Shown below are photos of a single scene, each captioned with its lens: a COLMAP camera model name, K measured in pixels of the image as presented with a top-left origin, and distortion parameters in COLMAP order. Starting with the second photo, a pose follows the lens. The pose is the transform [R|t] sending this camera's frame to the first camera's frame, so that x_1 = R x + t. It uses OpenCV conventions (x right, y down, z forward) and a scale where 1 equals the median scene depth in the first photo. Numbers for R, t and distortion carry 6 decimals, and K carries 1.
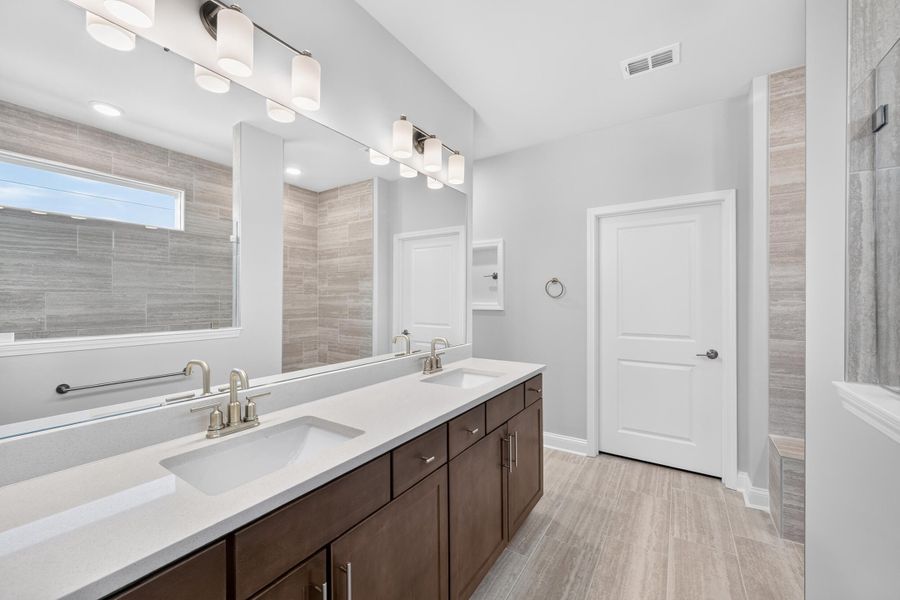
lens RADIAL K [[354.2, 0, 450.9], [0, 354.2, 302.5], [0, 0, 1]] dist [-0.001222, 0.000166]
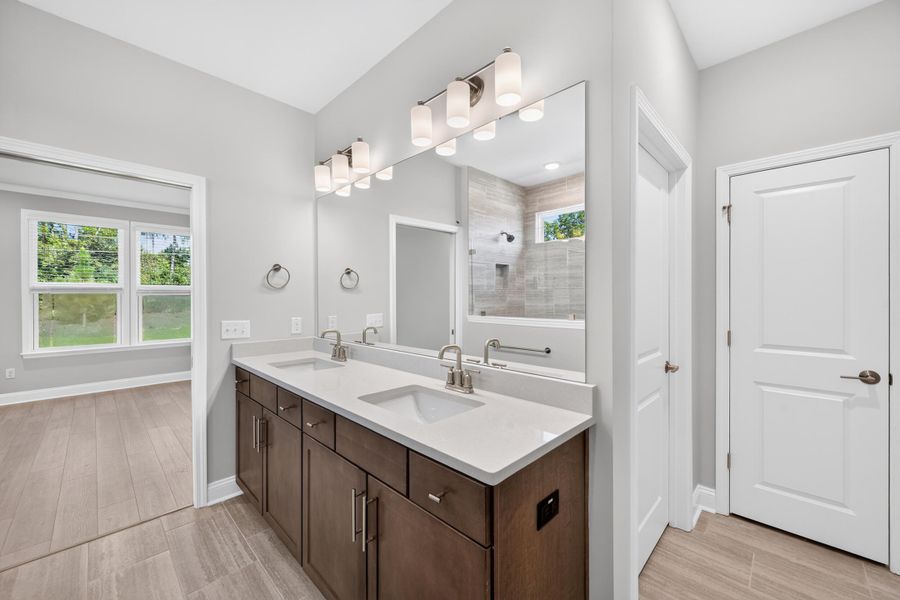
lens RADIAL K [[354.2, 0, 450.9], [0, 354.2, 302.5], [0, 0, 1]] dist [-0.001222, 0.000166]
pose [[-0.201040, 0.010472, -0.979527, 0.672577], [0.000873, 0.999944, 0.010511, 0.013548], [0.979583, 0.001258, -0.201038, 1.171705]]
